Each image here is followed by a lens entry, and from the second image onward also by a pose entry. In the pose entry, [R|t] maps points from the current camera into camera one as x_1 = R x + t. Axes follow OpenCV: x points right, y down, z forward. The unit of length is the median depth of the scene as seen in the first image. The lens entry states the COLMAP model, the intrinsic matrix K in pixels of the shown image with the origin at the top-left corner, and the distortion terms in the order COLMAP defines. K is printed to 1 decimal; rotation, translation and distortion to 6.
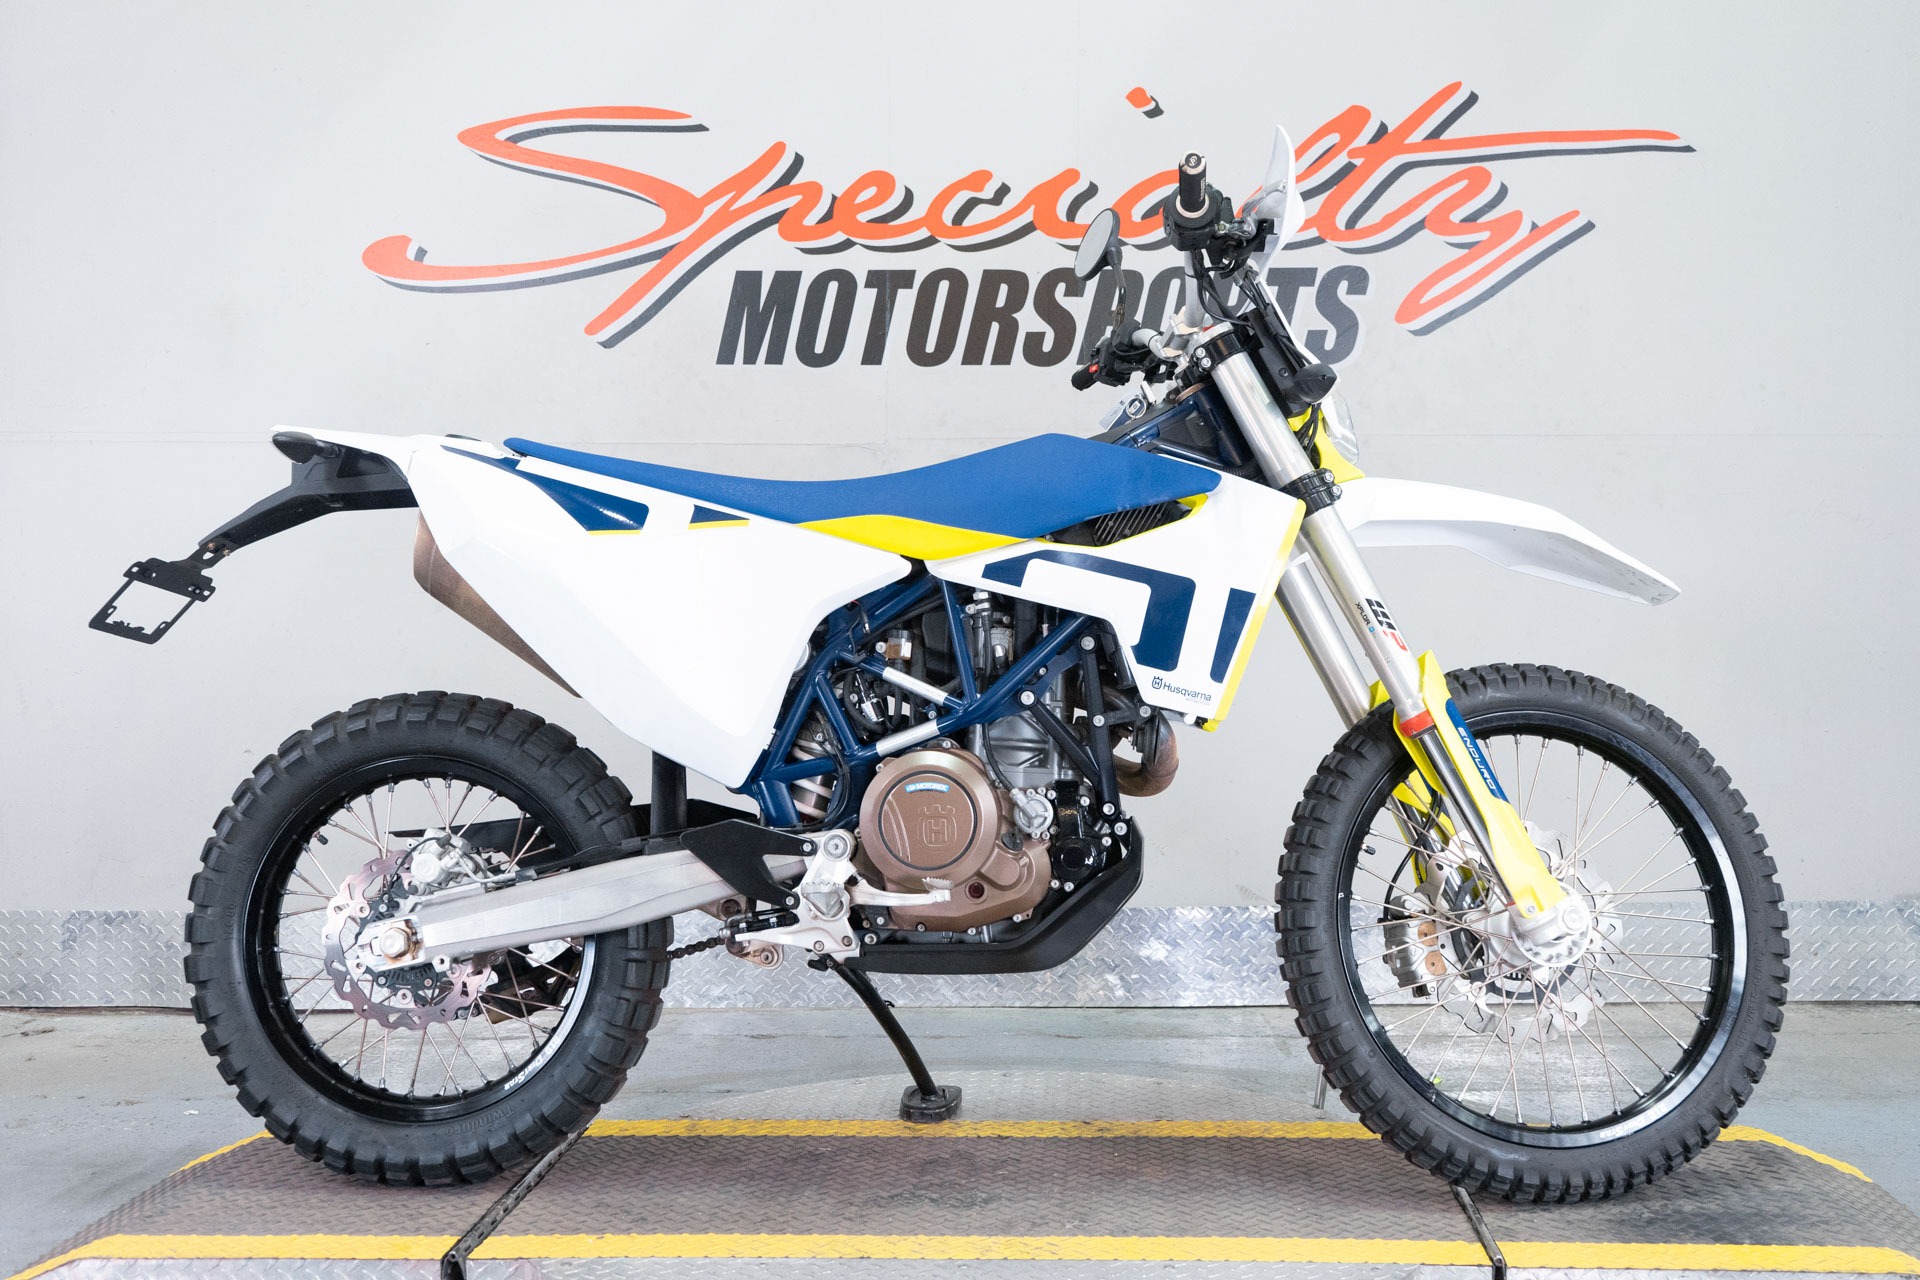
lens RADIAL K [[2056.7, 0, 960.0], [0, 2056.7, 640.0], [0, 0, 1]] dist [0.005907, 0.013852]
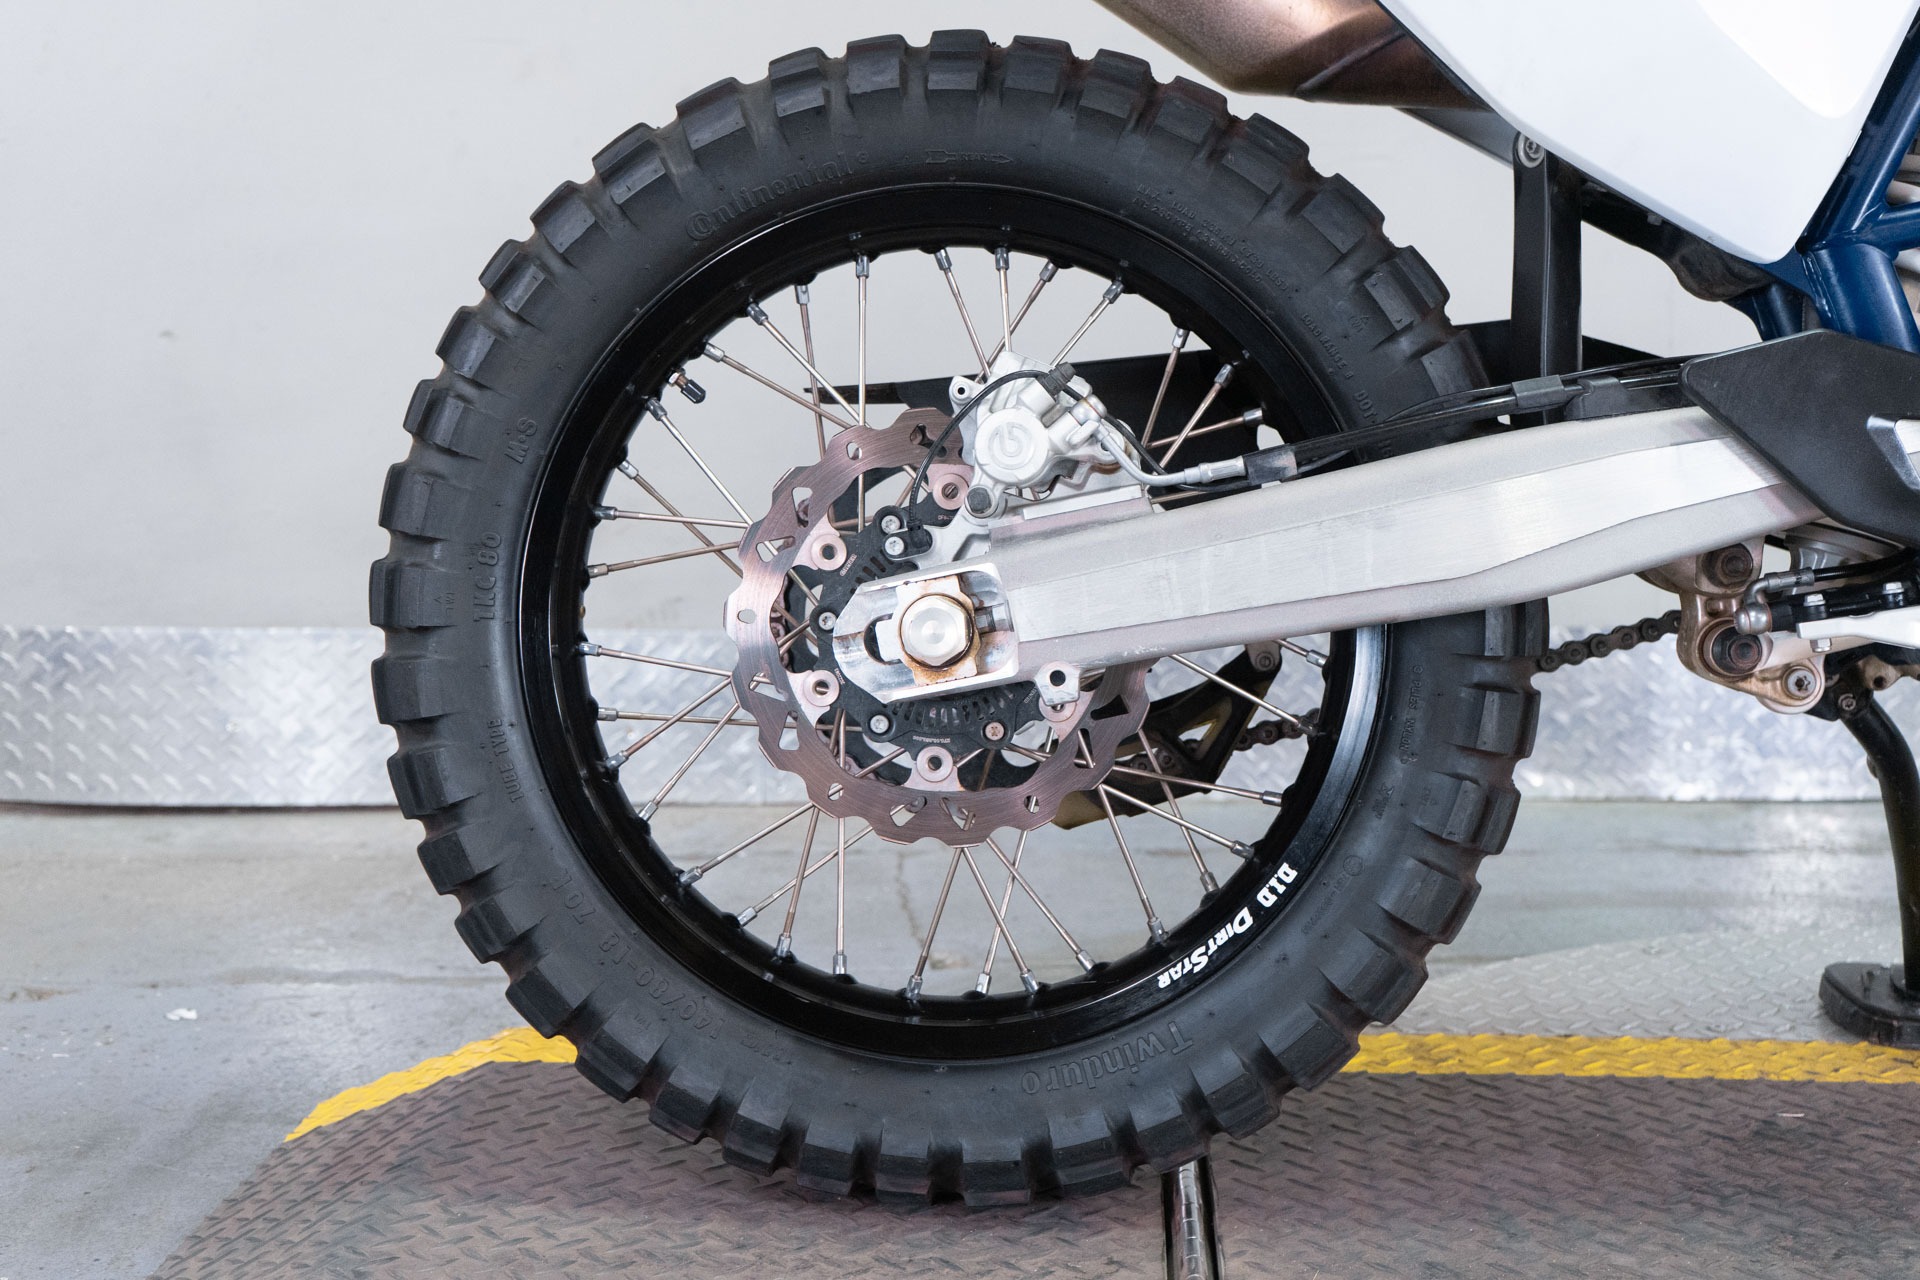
lens RADIAL K [[2367.8, 0, 960.0], [0, 2367.8, 640.0], [0, 0, 1]] dist [0.003593, -0.003648]
pose [[0.999645, 0.017322, 0.020239, -0.271012], [-0.019509, 0.993358, 0.113402, 0.093926], [-0.018141, -0.113757, 0.993343, 0.527421]]
